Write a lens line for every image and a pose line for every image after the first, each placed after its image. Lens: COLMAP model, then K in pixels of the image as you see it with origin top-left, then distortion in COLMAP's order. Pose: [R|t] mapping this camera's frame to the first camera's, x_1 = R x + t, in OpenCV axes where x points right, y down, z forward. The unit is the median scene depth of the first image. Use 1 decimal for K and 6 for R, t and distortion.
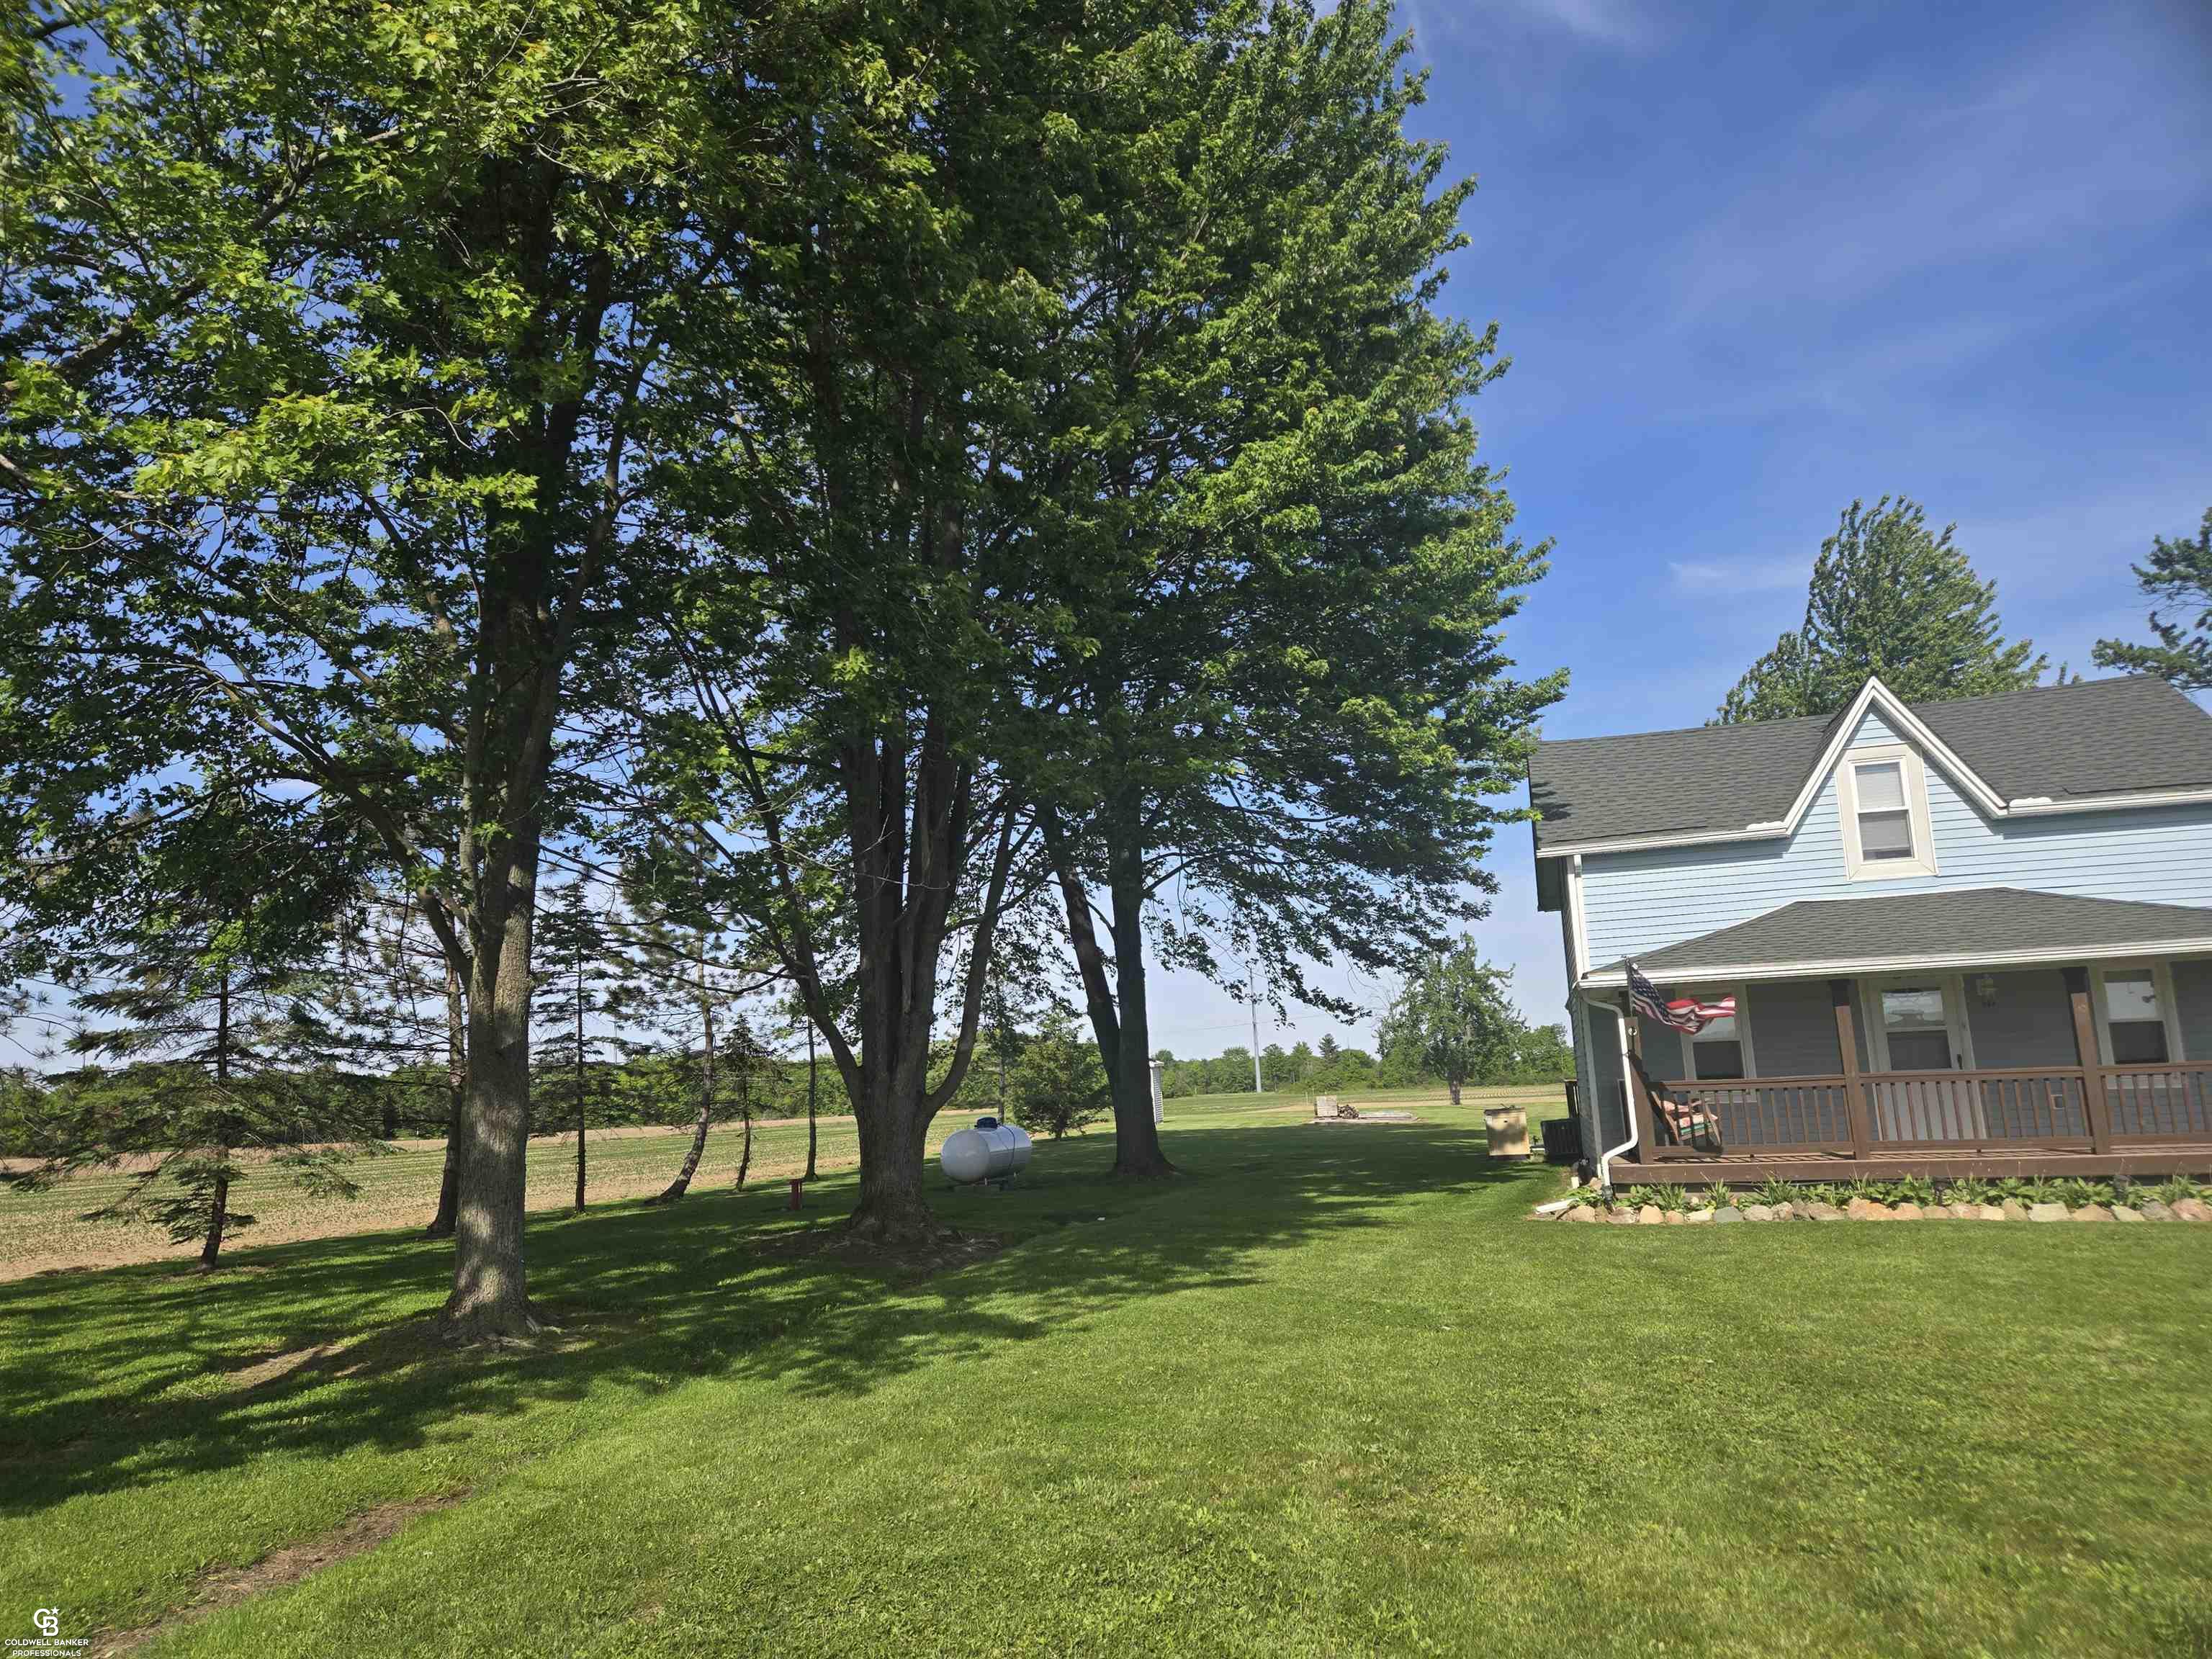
lens RADIAL K [[1451.7, 0, 1097.7], [0, 1451.7, 840.5], [0, 0, 1]] dist [0.092565, -0.076977]
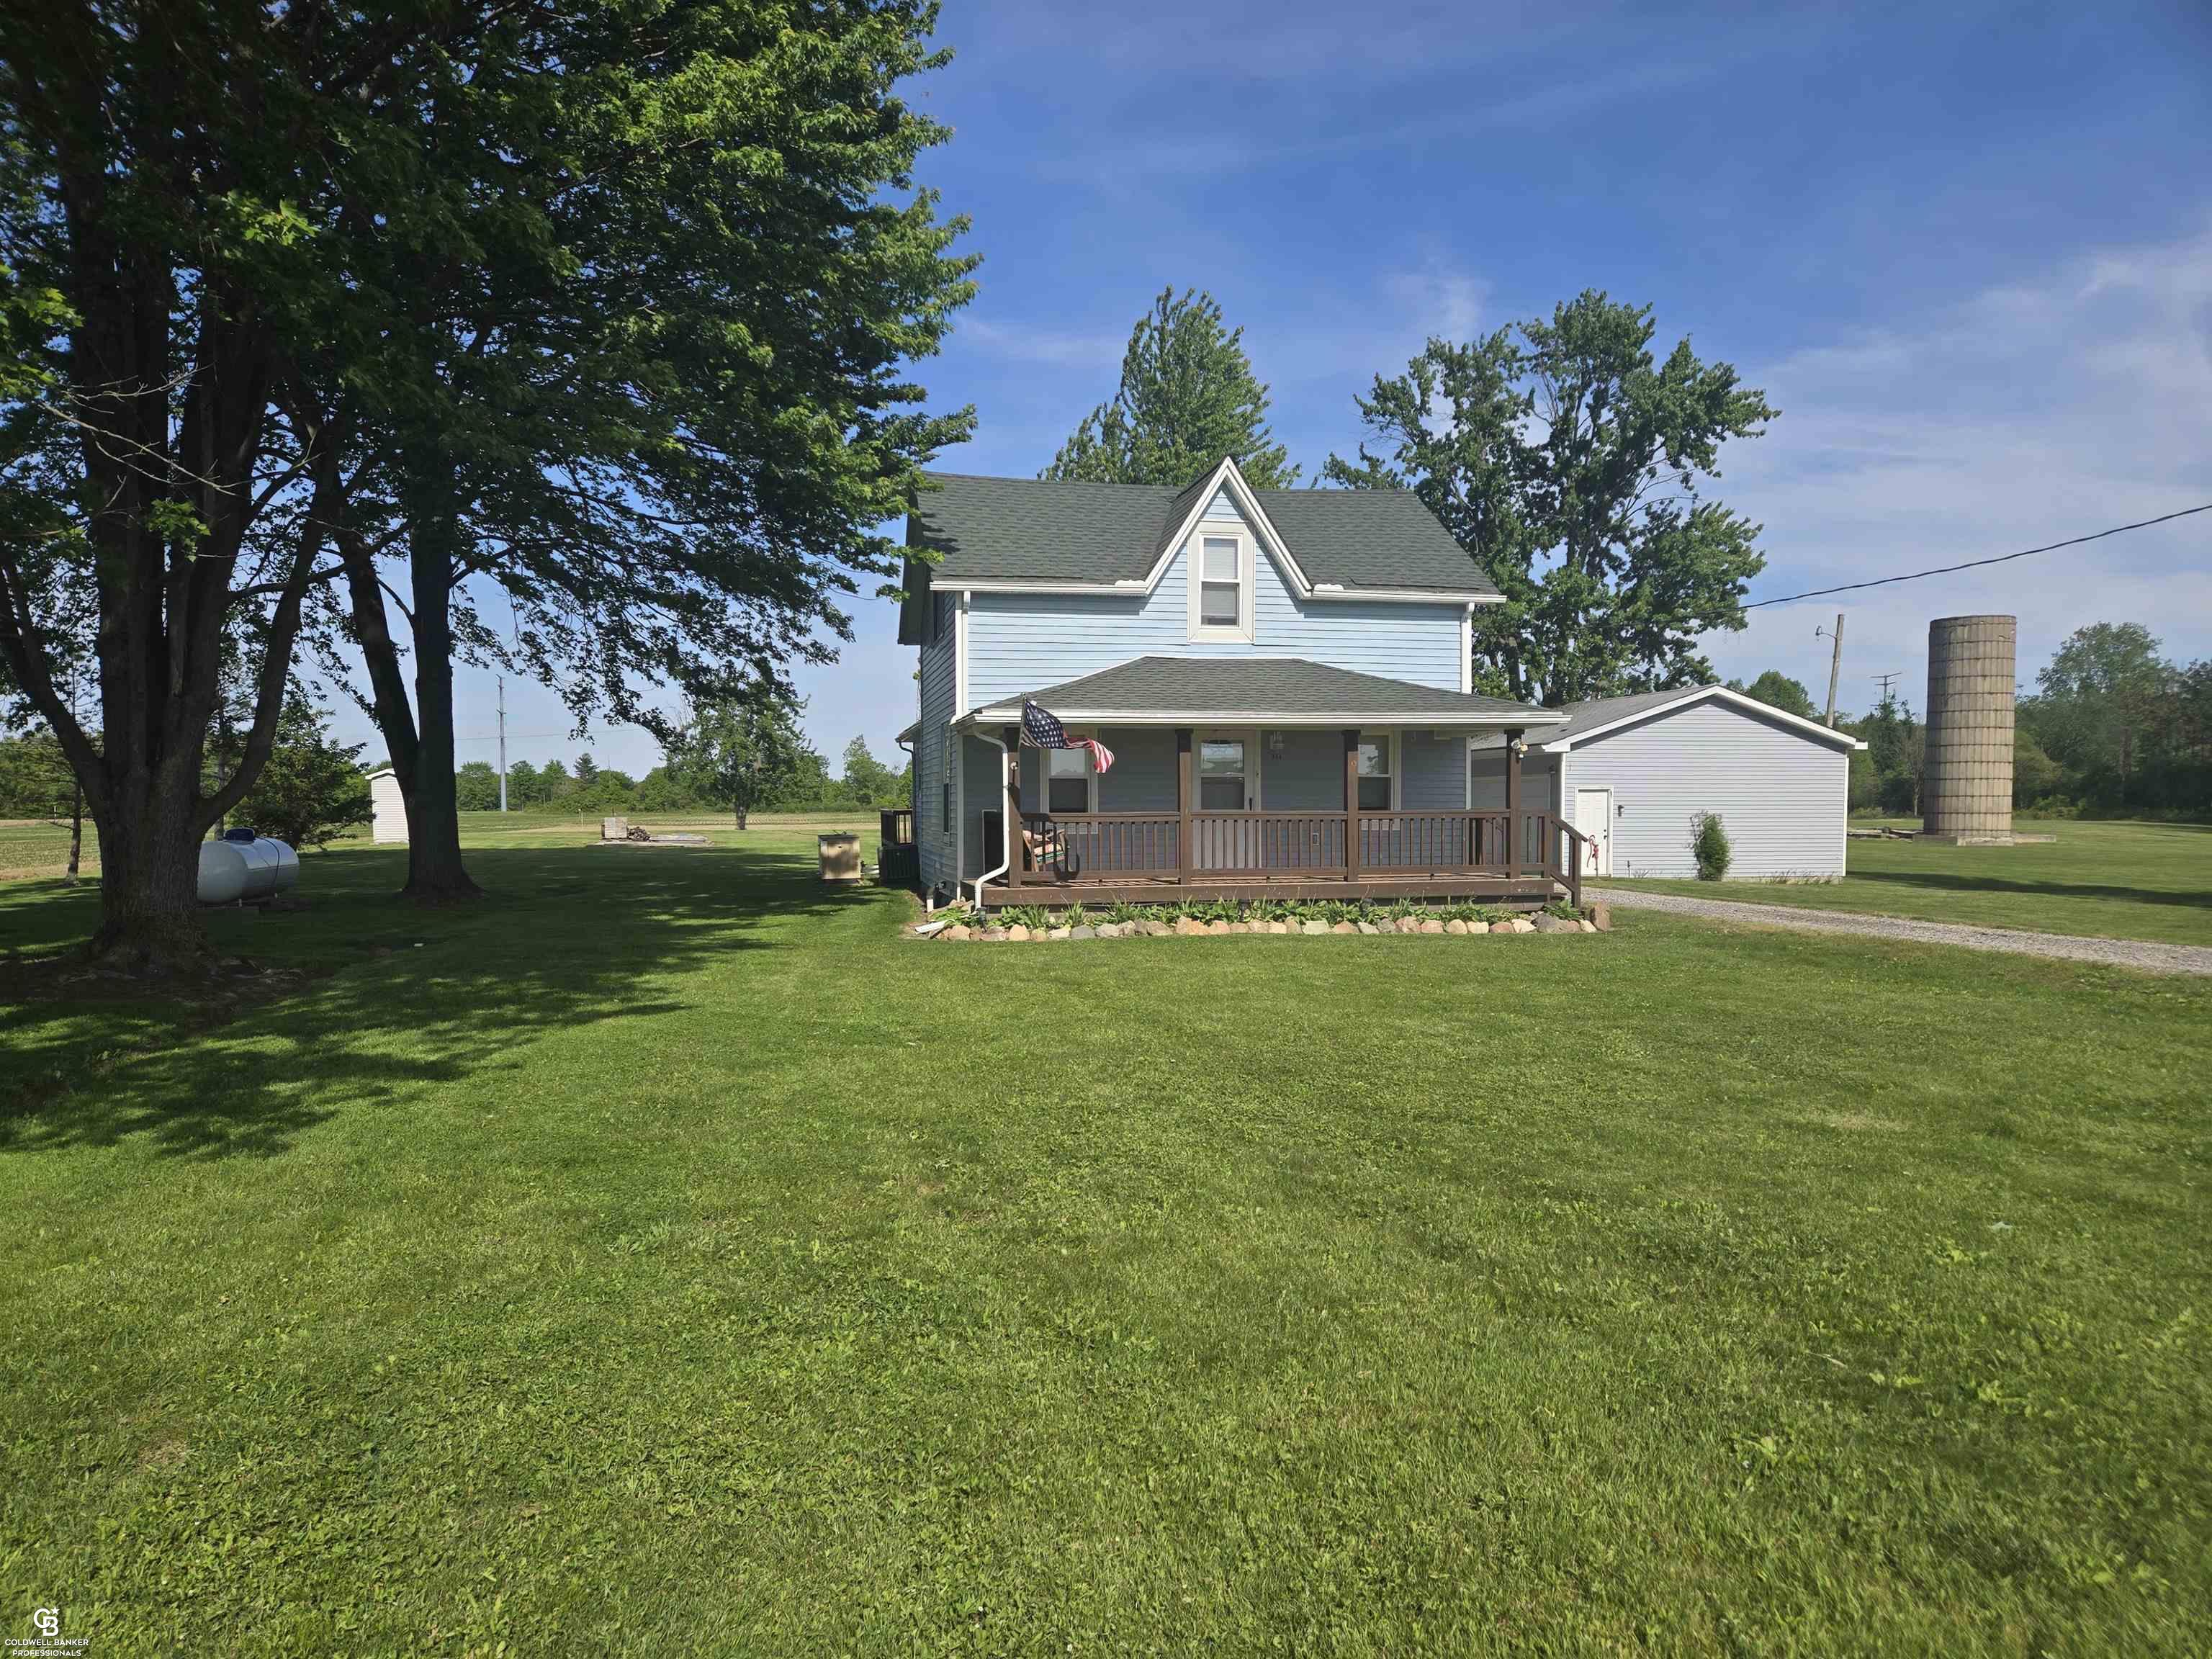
lens RADIAL K [[1451.7, 0, 1097.7], [0, 1451.7, 840.5], [0, 0, 1]] dist [0.092565, -0.076977]
pose [[0.873067, 0.027659, 0.486815, -0.085373], [-0.116944, 0.981128, 0.153988, 0.013567], [-0.473369, -0.191372, 0.859825, 0.057997]]
